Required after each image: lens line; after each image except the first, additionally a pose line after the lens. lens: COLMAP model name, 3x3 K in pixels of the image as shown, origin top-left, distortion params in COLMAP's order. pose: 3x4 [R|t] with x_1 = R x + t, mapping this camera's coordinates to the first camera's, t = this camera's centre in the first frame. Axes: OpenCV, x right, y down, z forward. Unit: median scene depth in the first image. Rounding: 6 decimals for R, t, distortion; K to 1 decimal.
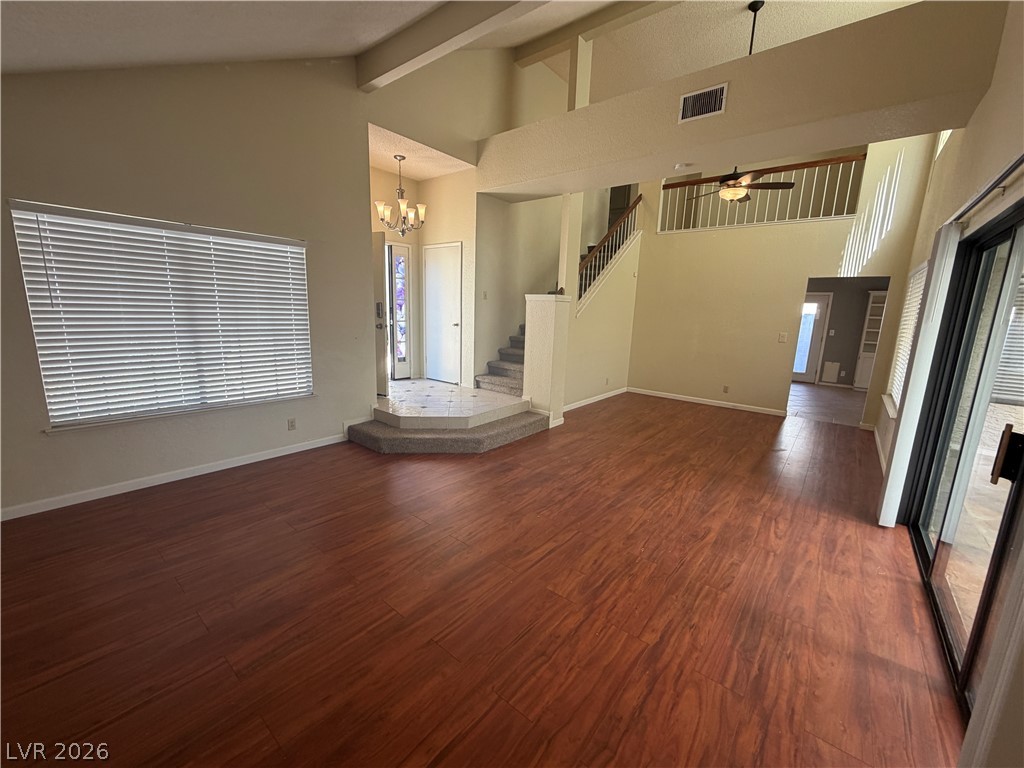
lens RADIAL K [[408.8, 0, 513.5], [0, 408.8, 383.8], [0, 0, 1]] dist [-0.000092, 0.000514]
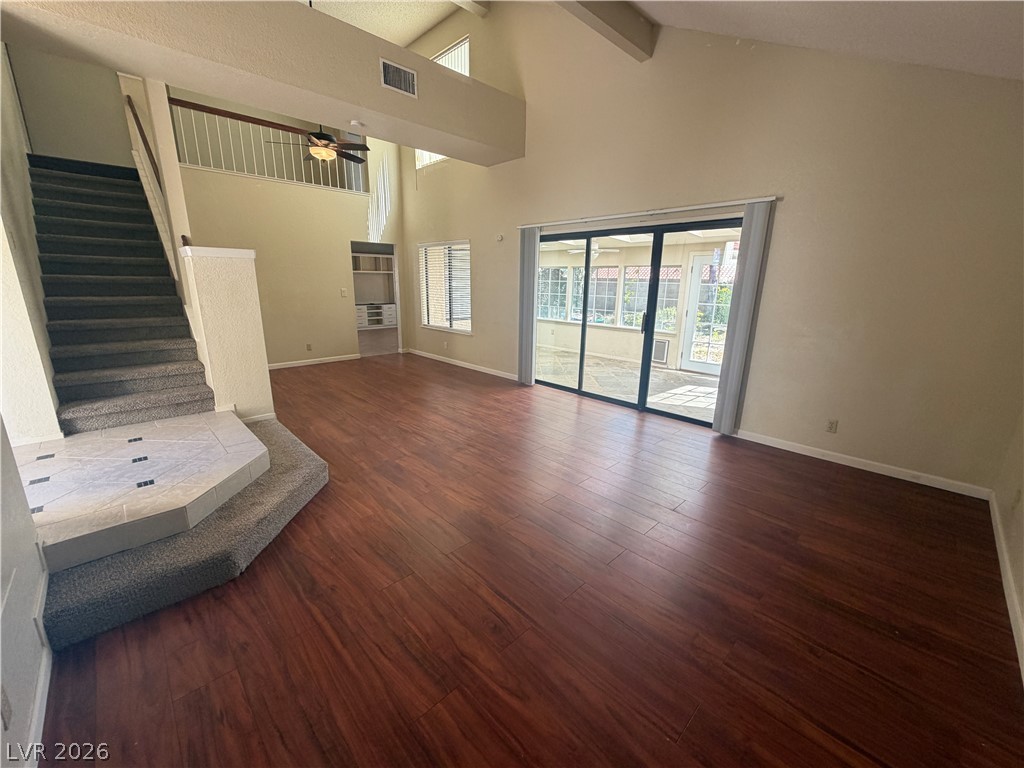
lens RADIAL K [[408.8, 0, 508.2], [0, 408.8, 383.4], [0, 0, 1]] dist [-0.000092, 0.000514]
pose [[0.126743, -0.274751, 0.953125, -0.740168], [0.169960, 0.952680, 0.252022, -0.128380], [-0.977267, 0.130051, 0.167442, 0.614093]]
